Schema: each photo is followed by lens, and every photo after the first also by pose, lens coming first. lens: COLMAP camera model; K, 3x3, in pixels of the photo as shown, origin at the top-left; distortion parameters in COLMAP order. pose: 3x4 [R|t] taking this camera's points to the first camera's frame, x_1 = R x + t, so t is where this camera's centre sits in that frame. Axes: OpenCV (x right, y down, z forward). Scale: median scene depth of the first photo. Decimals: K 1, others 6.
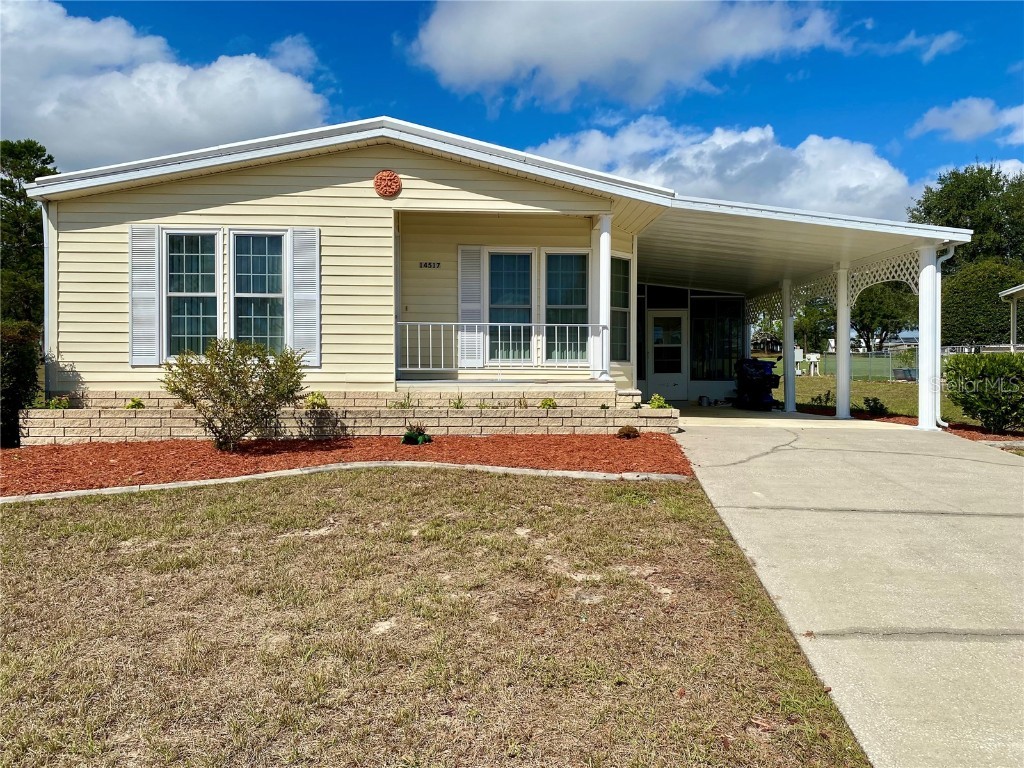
lens RADIAL K [[774.7, 0, 609.6], [0, 774.7, 383.7], [0, 0, 1]] dist [0.090586, -0.141092]
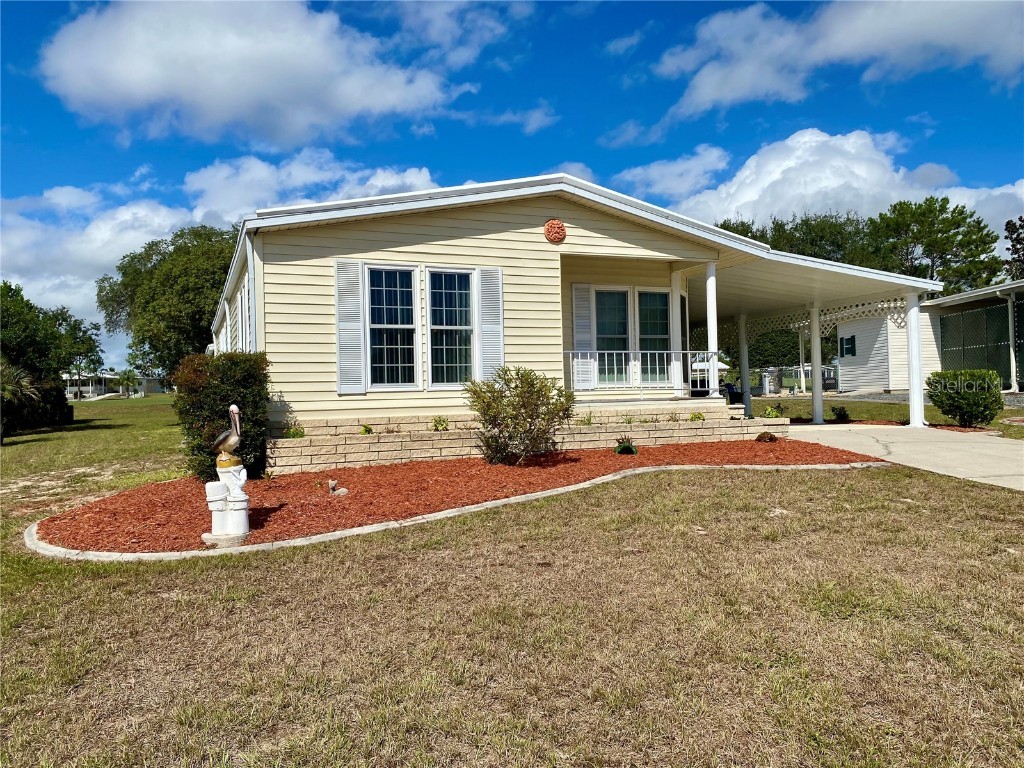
lens RADIAL K [[790.7, 0, 512.0], [0, 790.7, 384.0], [0, 0, 1]] dist [0.072355, -0.114536]
pose [[0.939599, -0.019715, 0.341709, -0.746805], [0.030057, 0.999236, -0.024994, -0.003347], [-0.340955, 0.033755, 0.939473, -0.065138]]
